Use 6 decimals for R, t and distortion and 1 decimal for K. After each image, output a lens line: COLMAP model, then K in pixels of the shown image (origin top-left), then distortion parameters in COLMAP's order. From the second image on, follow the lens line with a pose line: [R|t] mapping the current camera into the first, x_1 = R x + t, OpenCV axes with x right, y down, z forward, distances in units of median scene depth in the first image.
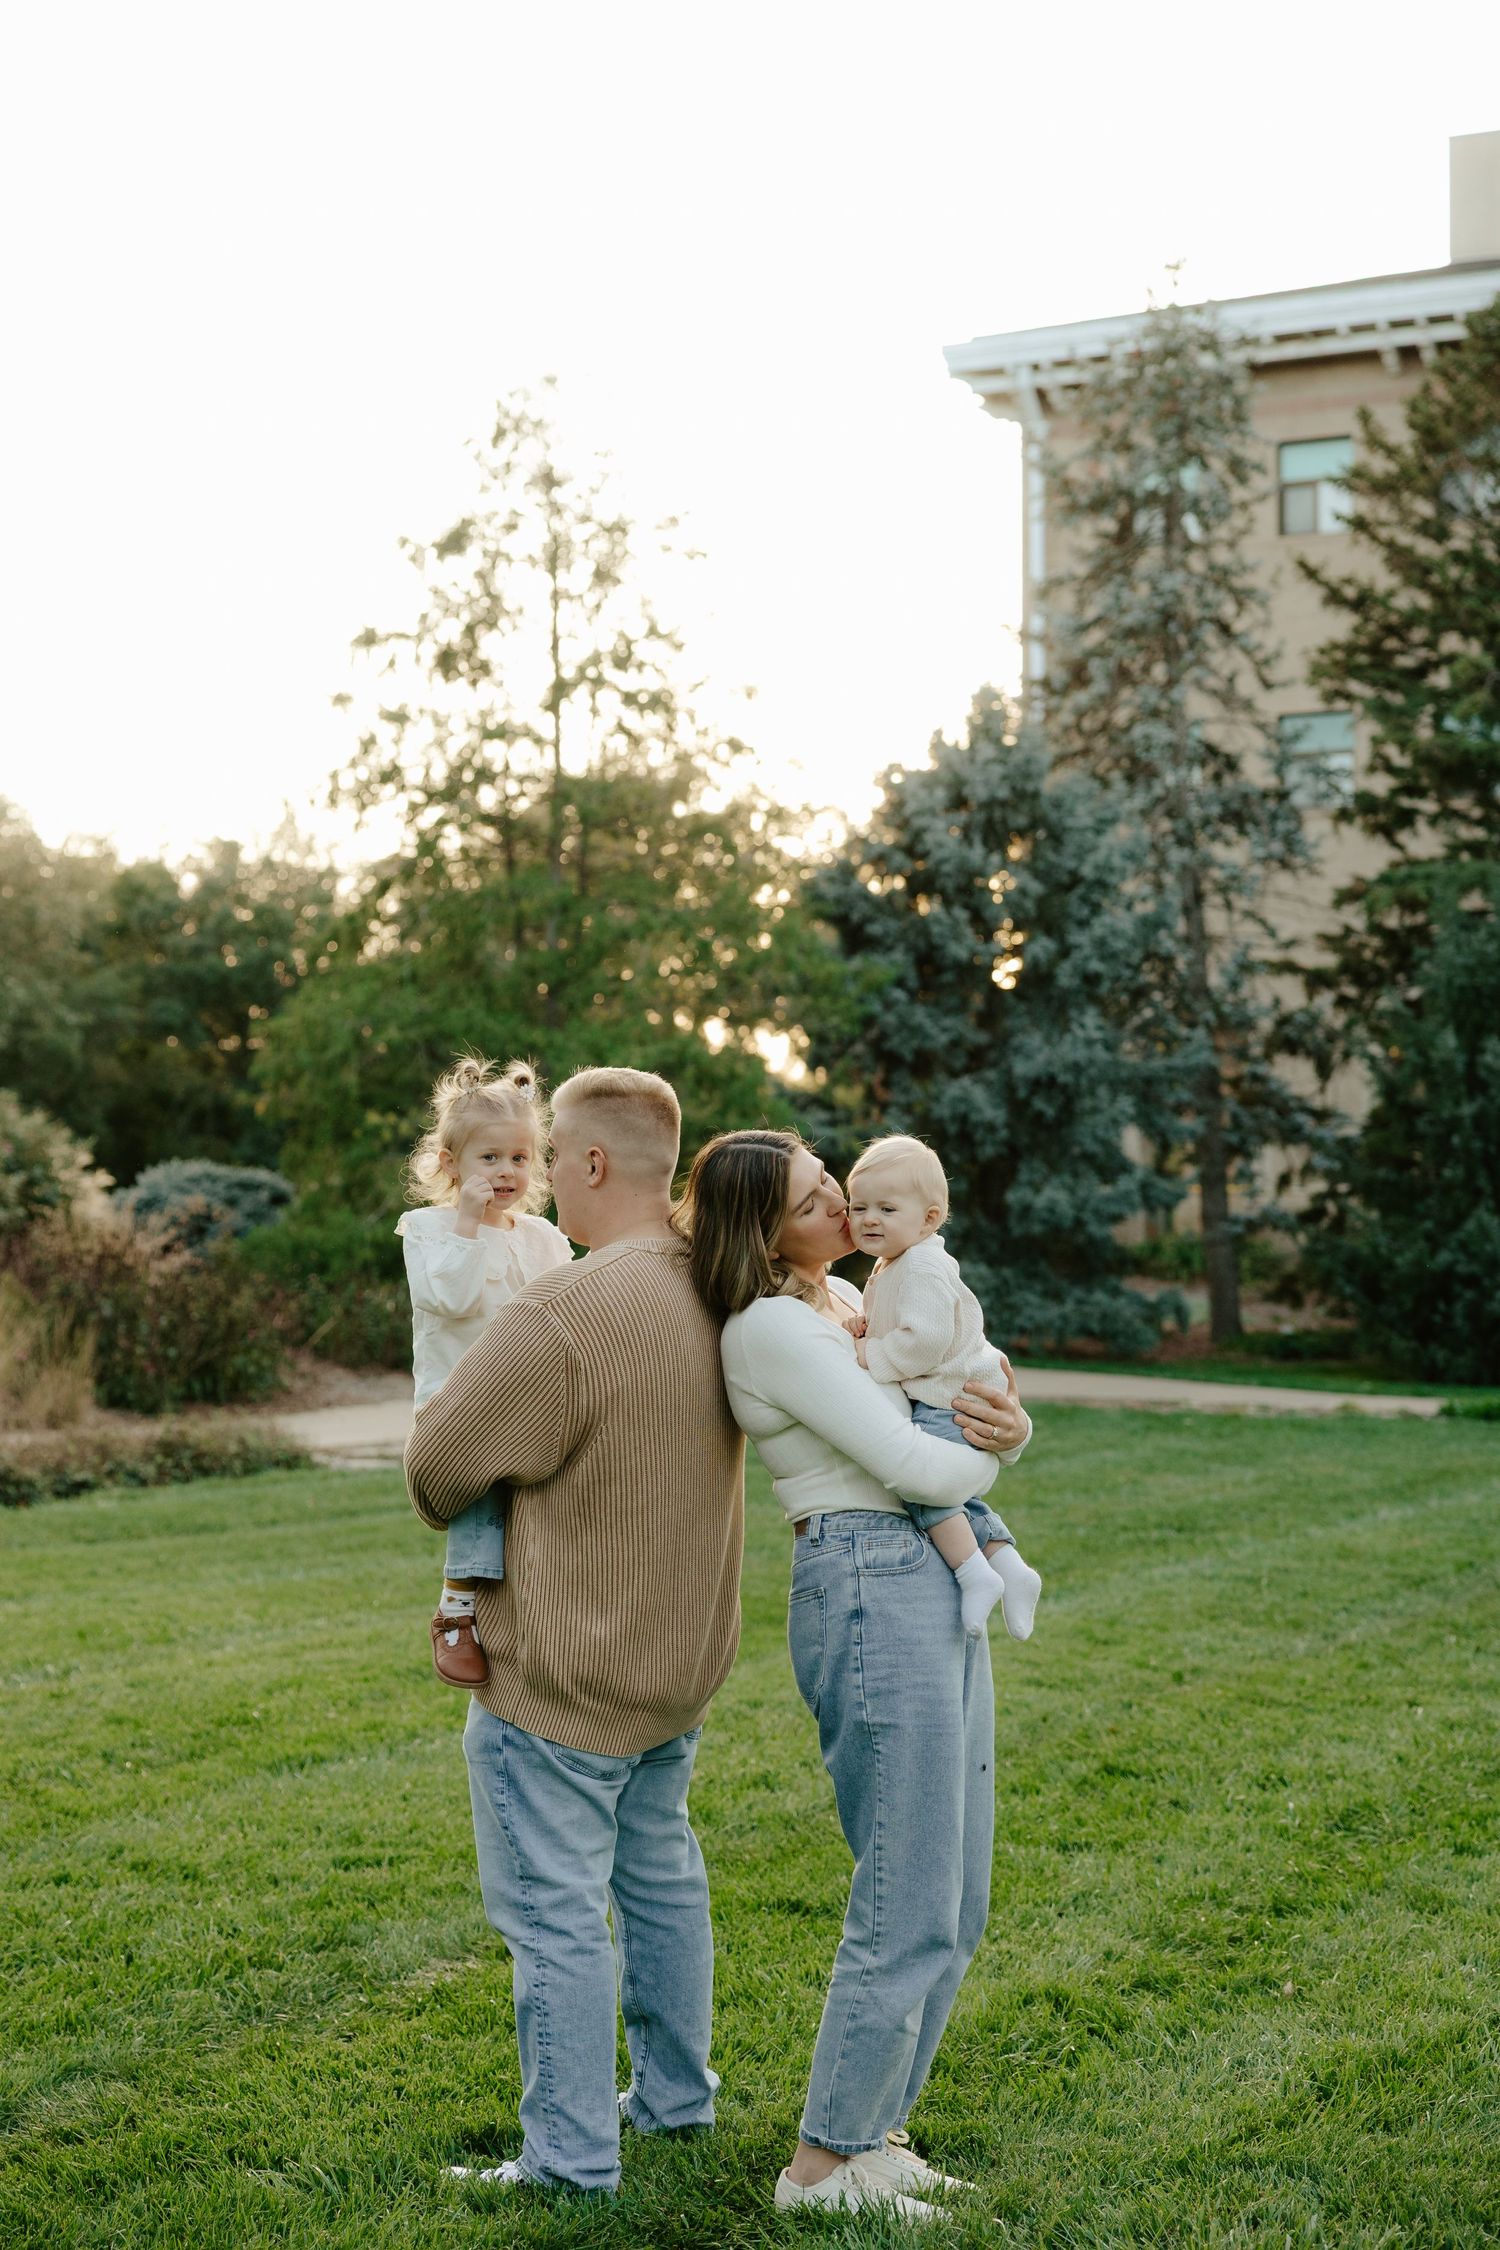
lens RADIAL K [[3251.0, 0, 758.7], [0, 3251.0, 1132.7], [0, 0, 1]] dist [0.031687, -0.016241]
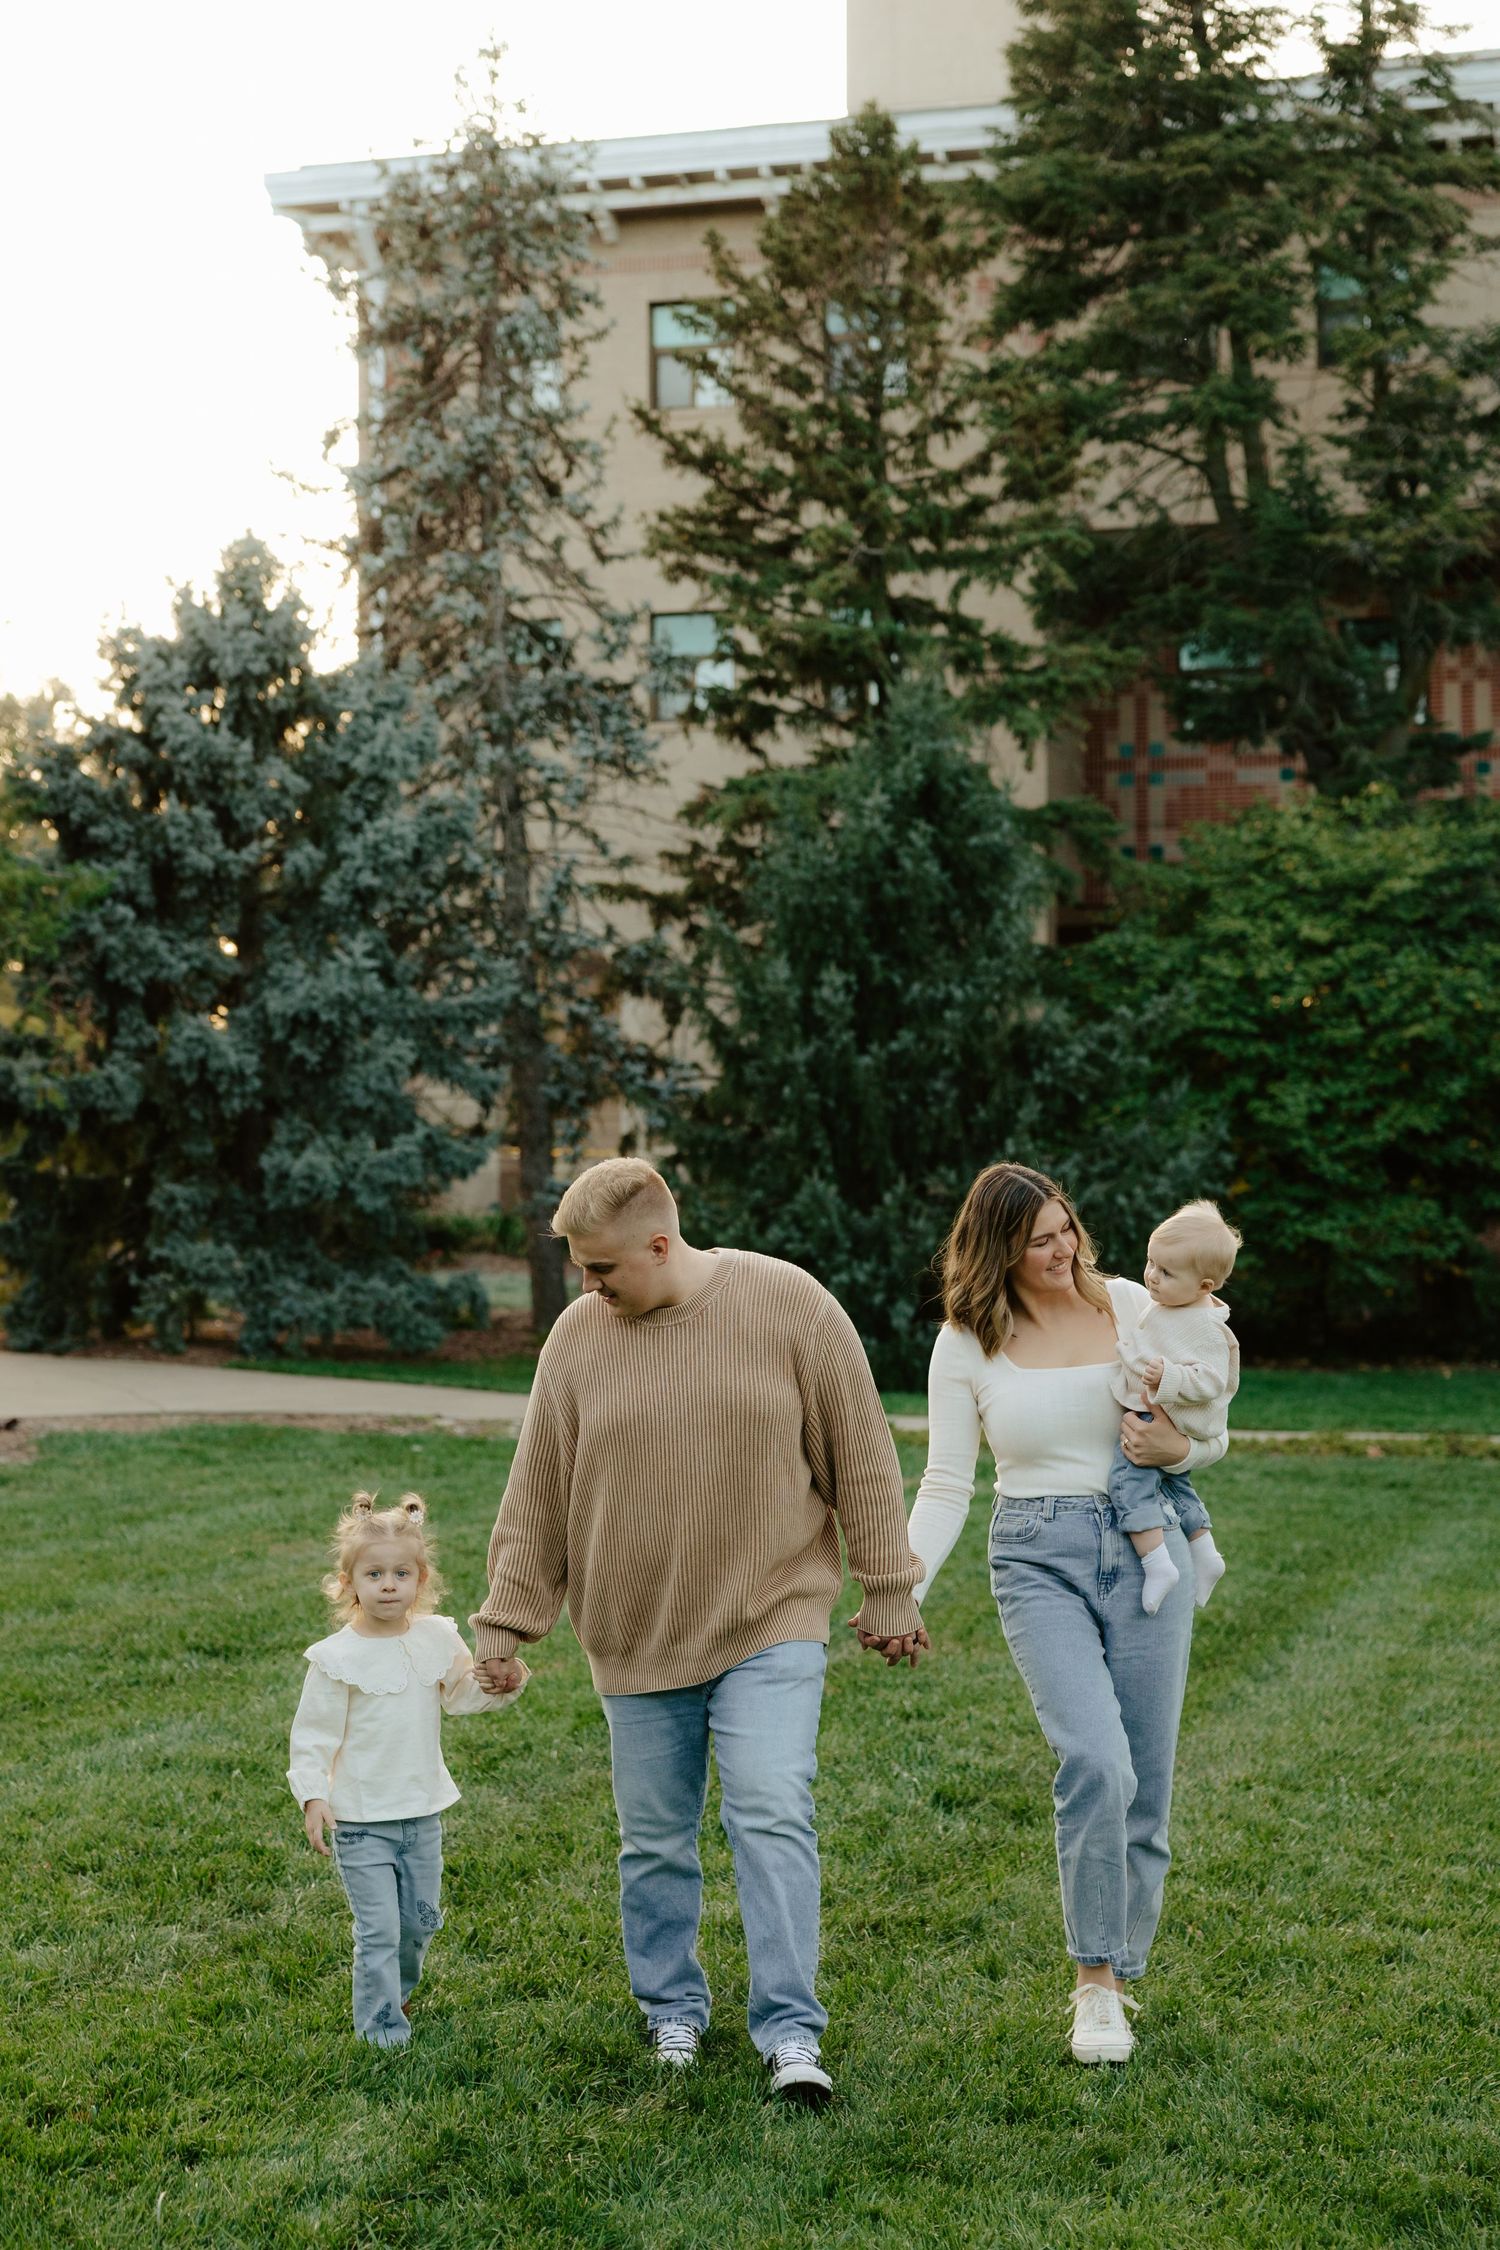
lens RADIAL K [[3532.2, 0, 753.5], [0, 3532.2, 1193.1], [0, 0, 1]] dist [-0.011127, 0.133978]
pose [[0.985057, -0.003173, 0.172197, 0.043134], [-0.001725, 0.999598, 0.028285, 0.002198], [-0.172218, -0.028159, 0.984656, 0.099946]]
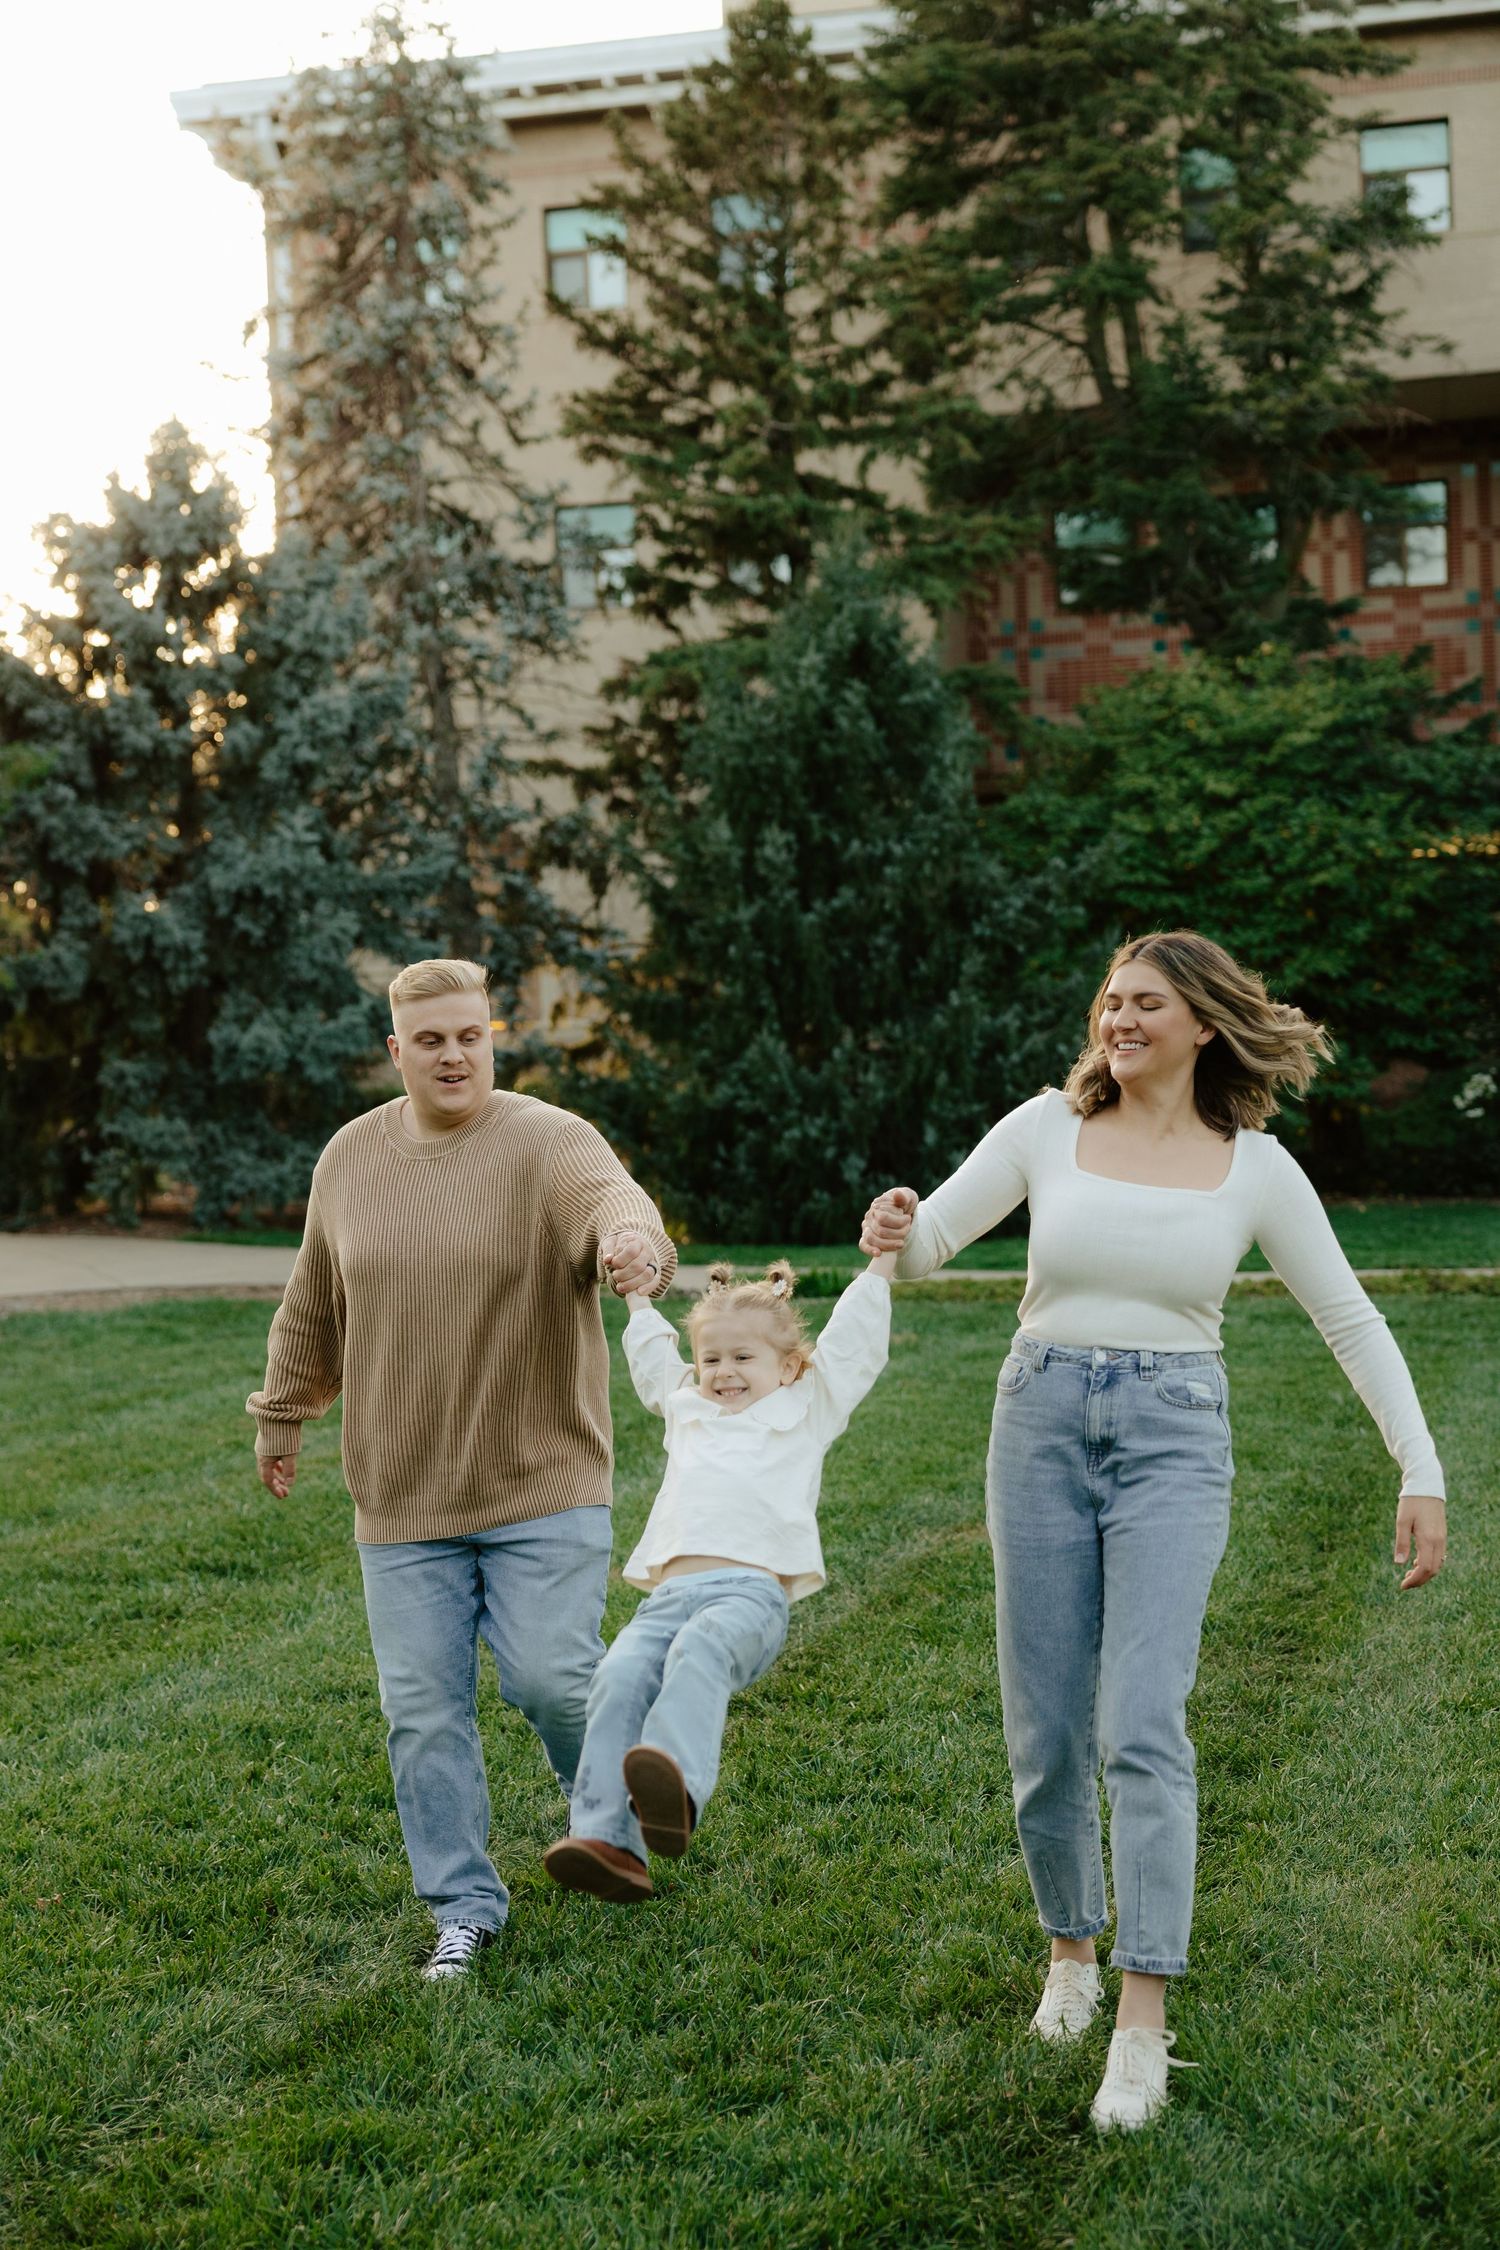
lens RADIAL K [[3251.0, 0, 758.7], [0, 3251.0, 1132.7], [0, 0, 1]] dist [0.031687, -0.016241]
pose [[0.978077, -0.037035, 0.204922, 0.040309], [0.027020, 0.998310, 0.051456, 0.005068], [-0.206481, -0.044791, 0.977425, 0.152144]]
